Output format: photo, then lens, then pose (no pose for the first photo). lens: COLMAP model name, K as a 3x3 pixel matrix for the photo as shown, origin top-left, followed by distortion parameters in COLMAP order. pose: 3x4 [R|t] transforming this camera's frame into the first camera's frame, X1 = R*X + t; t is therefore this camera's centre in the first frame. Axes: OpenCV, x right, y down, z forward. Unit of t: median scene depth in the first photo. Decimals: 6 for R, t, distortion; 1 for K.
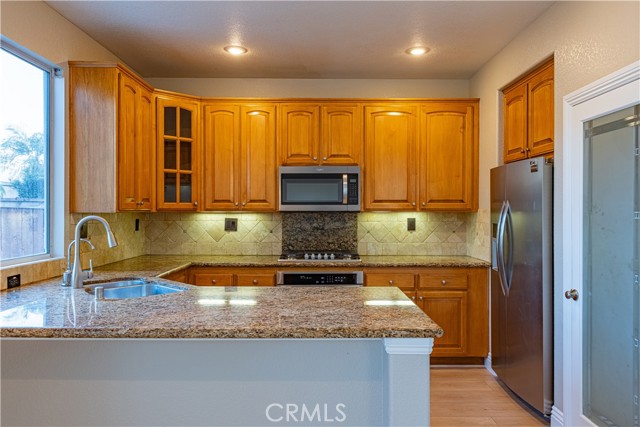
lens RADIAL K [[473.8, 0, 322.3], [0, 473.8, 216.2], [0, 0, 1]] dist [0.005308, -0.003133]
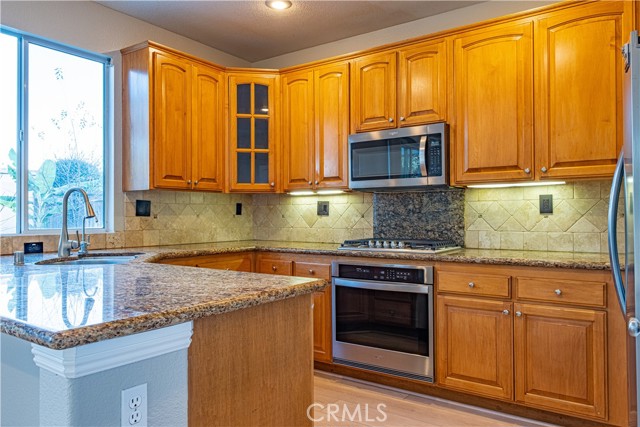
lens RADIAL K [[473.8, 0, 315.8], [0, 473.8, 214.4], [0, 0, 1]] dist [0.005308, -0.003133]
pose [[0.807347, -0.006292, -0.590044, 0.345647], [-0.001966, 0.999909, -0.013353, 0.044354], [0.590074, 0.011941, 0.807261, 0.298315]]
